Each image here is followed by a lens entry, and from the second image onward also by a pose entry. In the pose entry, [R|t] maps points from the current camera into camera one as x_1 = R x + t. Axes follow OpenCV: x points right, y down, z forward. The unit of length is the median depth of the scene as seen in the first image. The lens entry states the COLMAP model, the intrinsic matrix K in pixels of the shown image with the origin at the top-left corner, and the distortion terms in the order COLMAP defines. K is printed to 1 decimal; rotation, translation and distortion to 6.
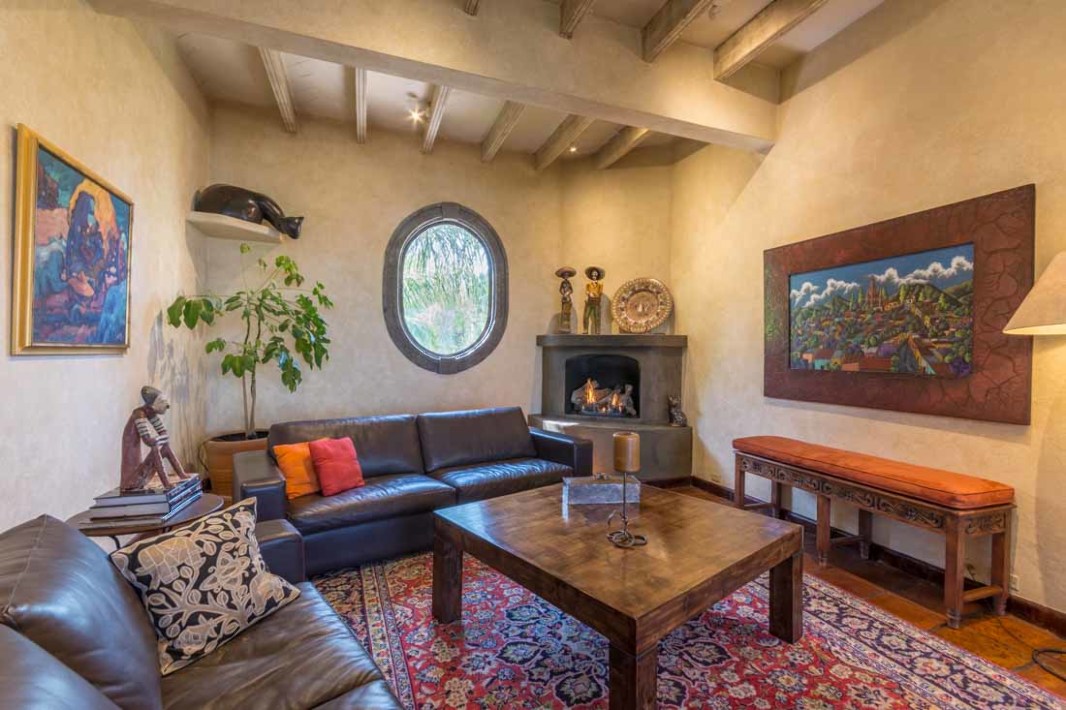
lens RADIAL K [[476.3, 0, 535.2], [0, 476.3, 361.4], [0, 0, 1]] dist [0.001224, 0.000236]
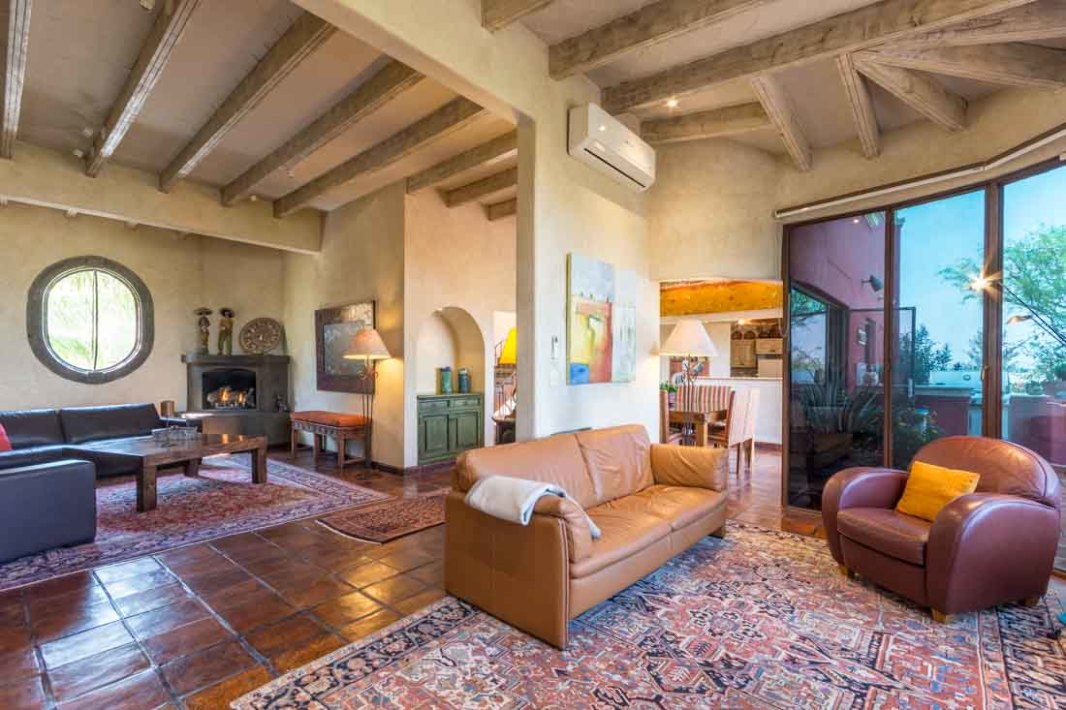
lens RADIAL K [[476.3, 0, 535.2], [0, 476.3, 361.4], [0, 0, 1]] dist [0.001224, 0.000236]
pose [[0.870236, -0.005301, 0.492606, 0.231057], [0.016847, 0.999677, -0.019004, 0.008871], [-0.492346, 0.024837, 0.870045, -0.765786]]
